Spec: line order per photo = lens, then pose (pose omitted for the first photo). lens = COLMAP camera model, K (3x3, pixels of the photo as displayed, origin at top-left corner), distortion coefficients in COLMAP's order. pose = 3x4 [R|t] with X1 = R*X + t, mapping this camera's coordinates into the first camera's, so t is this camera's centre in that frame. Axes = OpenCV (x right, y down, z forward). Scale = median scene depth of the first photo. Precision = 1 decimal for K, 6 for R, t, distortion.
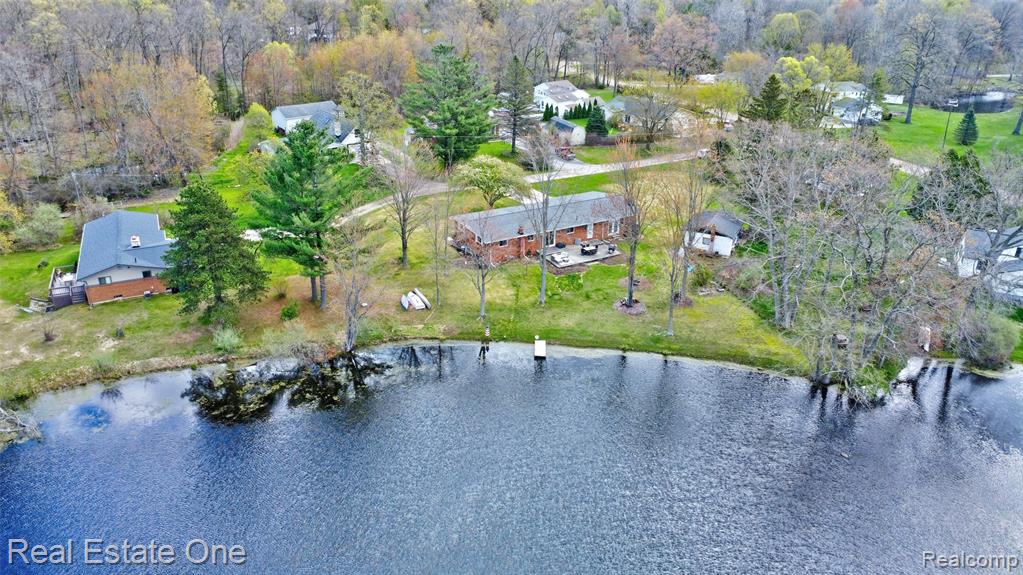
lens RADIAL K [[756.7, 0, 514.2], [0, 756.7, 287.6], [0, 0, 1]] dist [-0.034009, -0.010966]
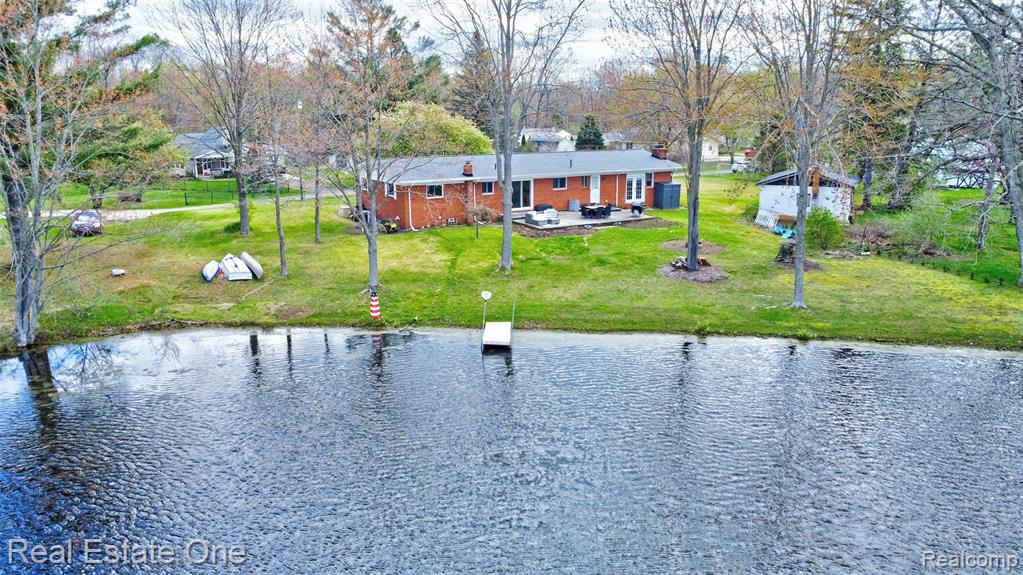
lens RADIAL K [[756.7, 0, 511.8], [0, 756.7, 287.5], [0, 0, 1]] dist [-0.034009, -0.010966]
pose [[0.999669, -0.021714, 0.013795, 0.033430], [0.024028, 0.979672, -0.199160, 0.123710], [-0.009190, 0.199426, 0.979870, 0.533576]]
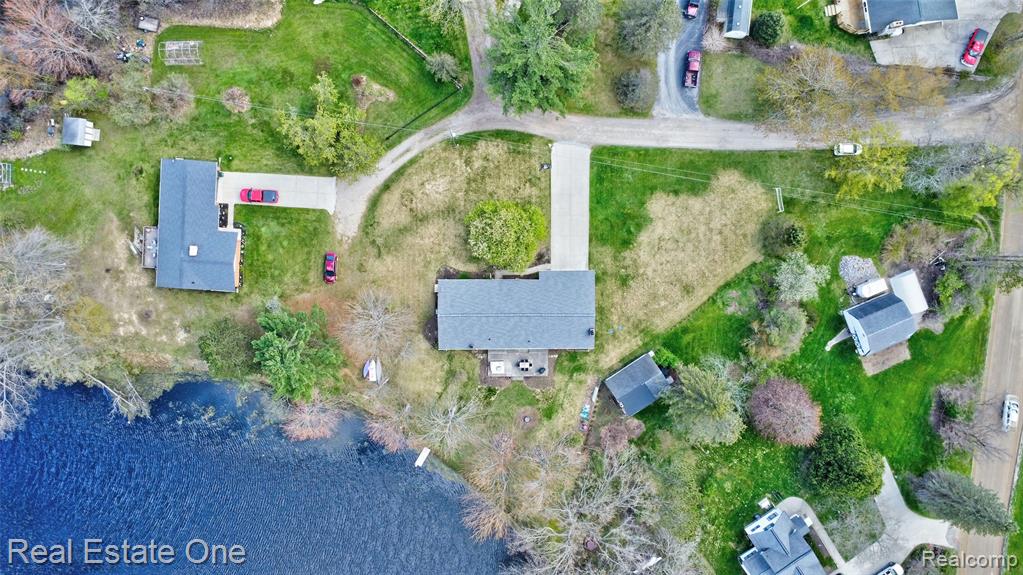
lens RADIAL K [[756.7, 0, 507.4], [0, 756.7, 288.2], [0, 0, 1]] dist [-0.034009, -0.010966]
pose [[0.872442, 0.487741, 0.030875, -0.028671], [-0.193781, 0.287243, 0.938051, -1.396361], [0.448657, -0.824378, 0.345118, 0.734814]]
